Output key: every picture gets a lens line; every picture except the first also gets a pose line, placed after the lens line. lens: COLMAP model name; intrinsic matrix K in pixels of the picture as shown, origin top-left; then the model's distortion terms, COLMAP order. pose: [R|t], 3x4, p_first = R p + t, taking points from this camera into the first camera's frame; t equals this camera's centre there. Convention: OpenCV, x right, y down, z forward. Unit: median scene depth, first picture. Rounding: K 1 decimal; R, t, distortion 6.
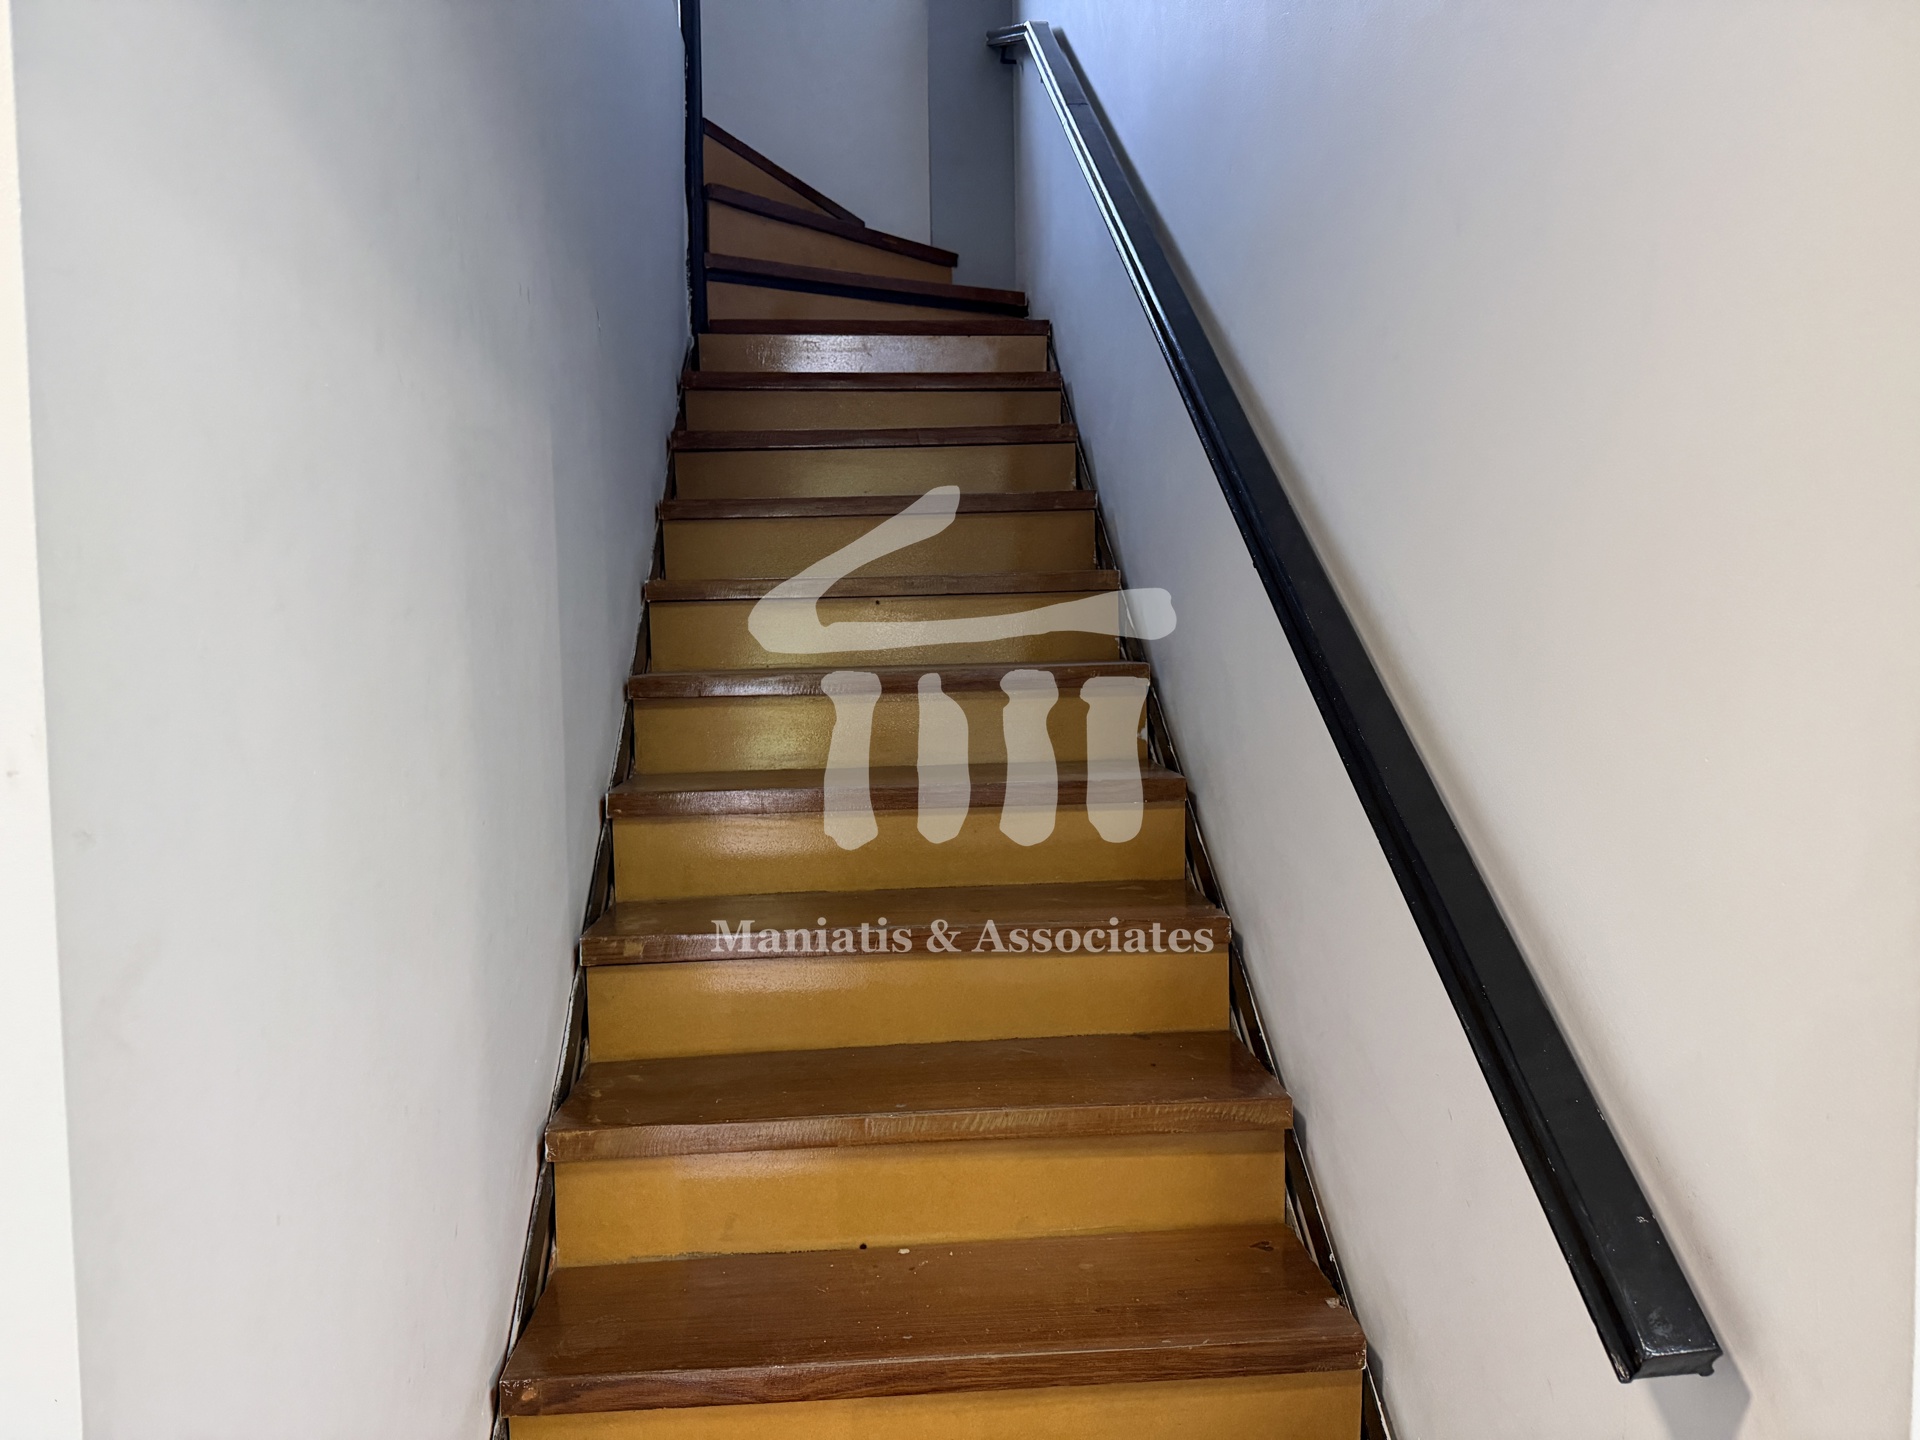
lens RADIAL K [[1326.1, 0, 960.0], [0, 1326.1, 720.0], [0, 0, 1]] dist [0.000678, 0.000029]
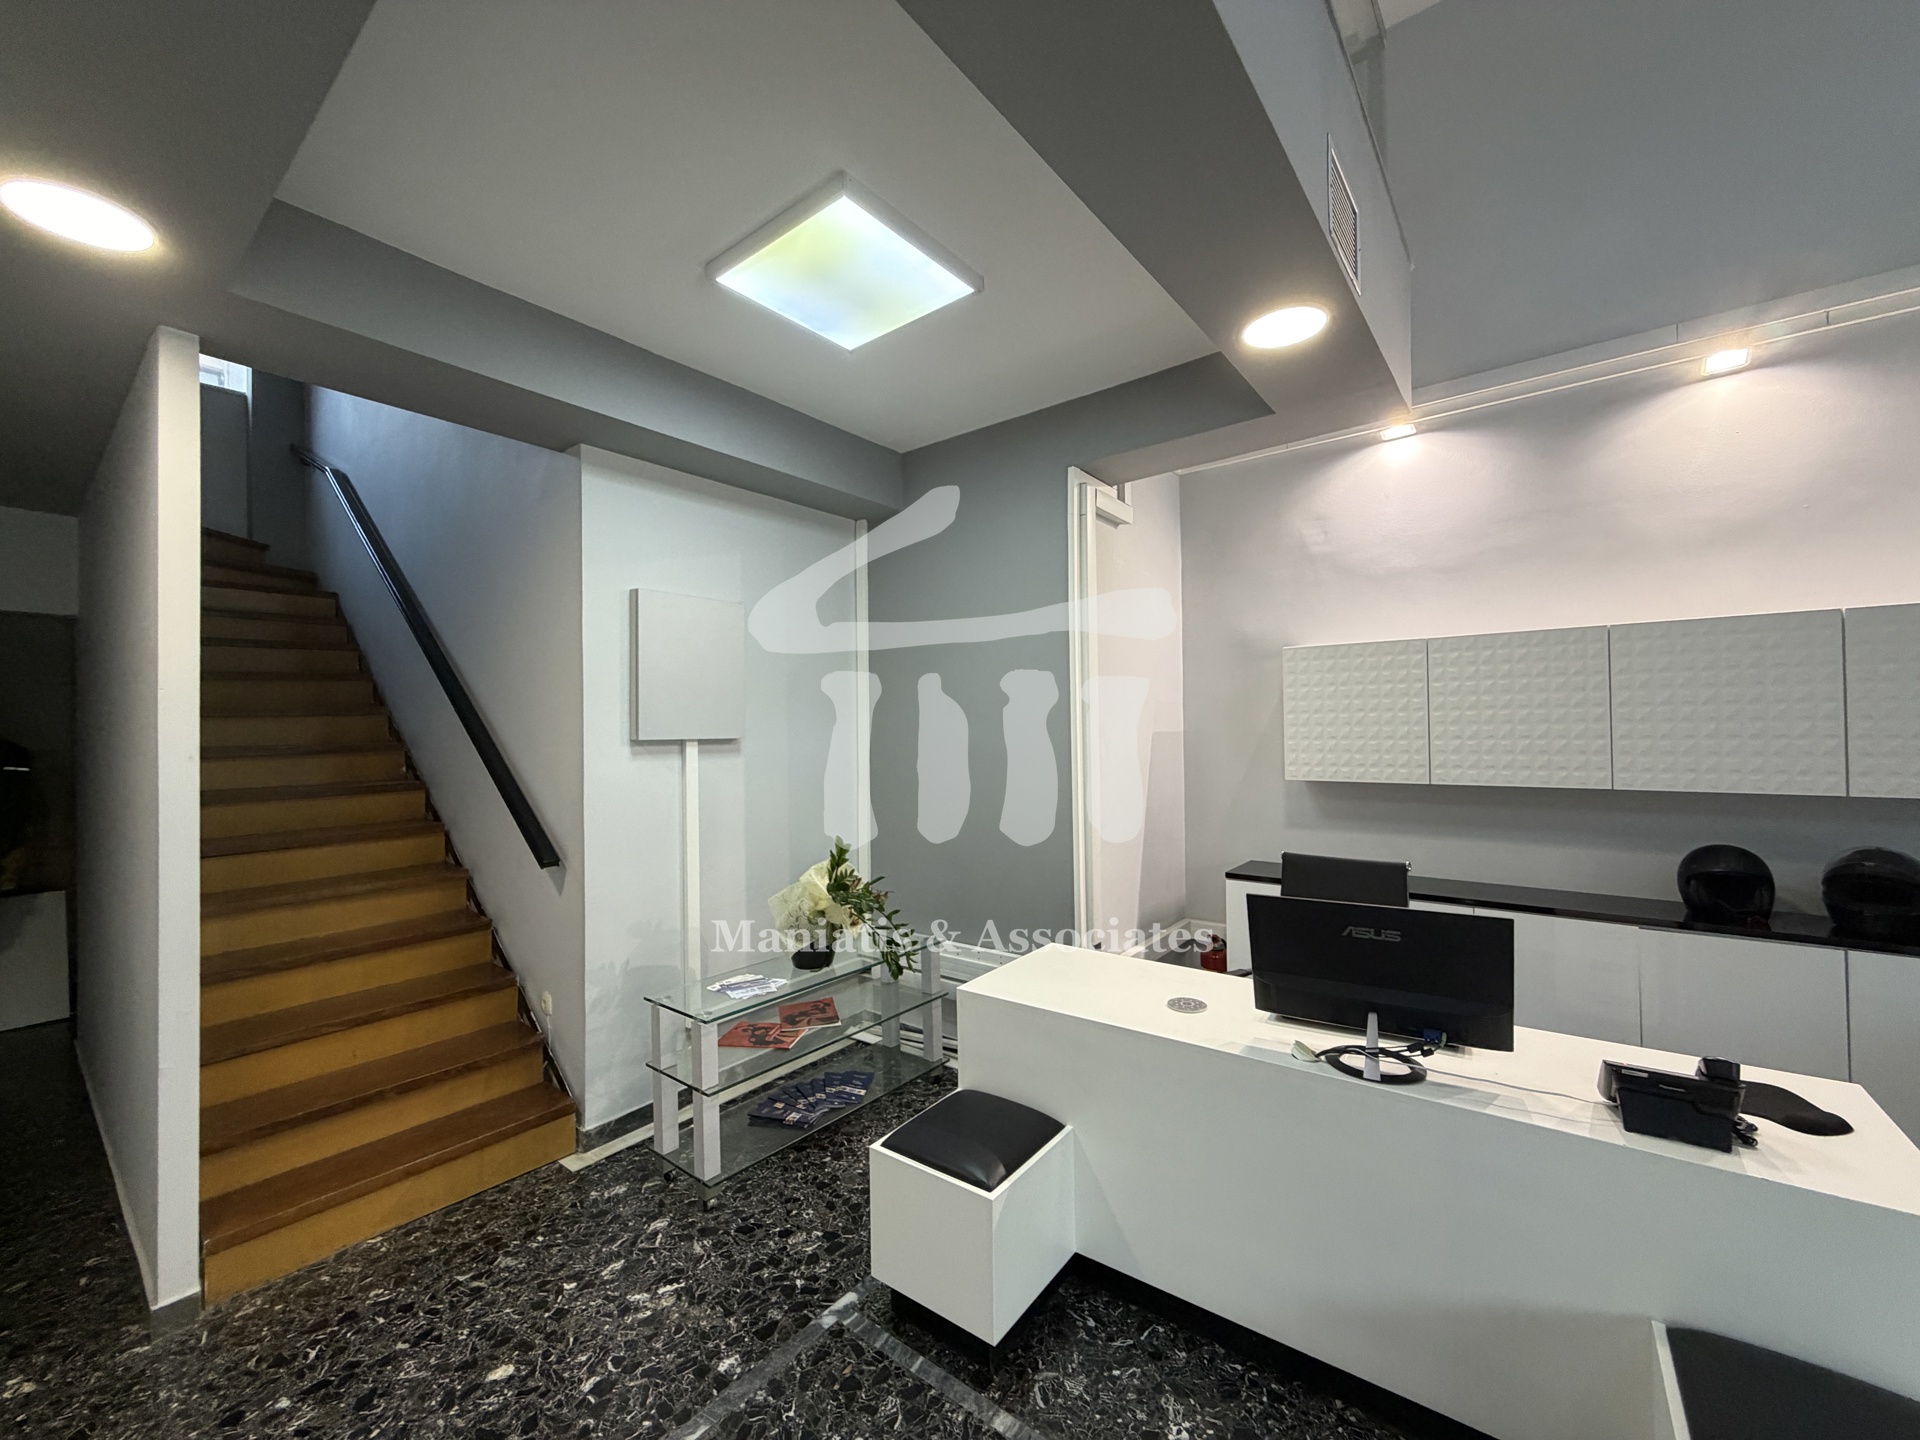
lens RADIAL K [[763.2, 0, 952.9], [0, 763.2, 718.7], [0, 0, 1]] dist [-0.000017, -0.000113]
pose [[0.691889, -0.005025, 0.721986, -0.174377], [0.067342, 0.996066, -0.057603, 0.062375], [-0.718856, 0.088475, 0.689506, -0.735695]]
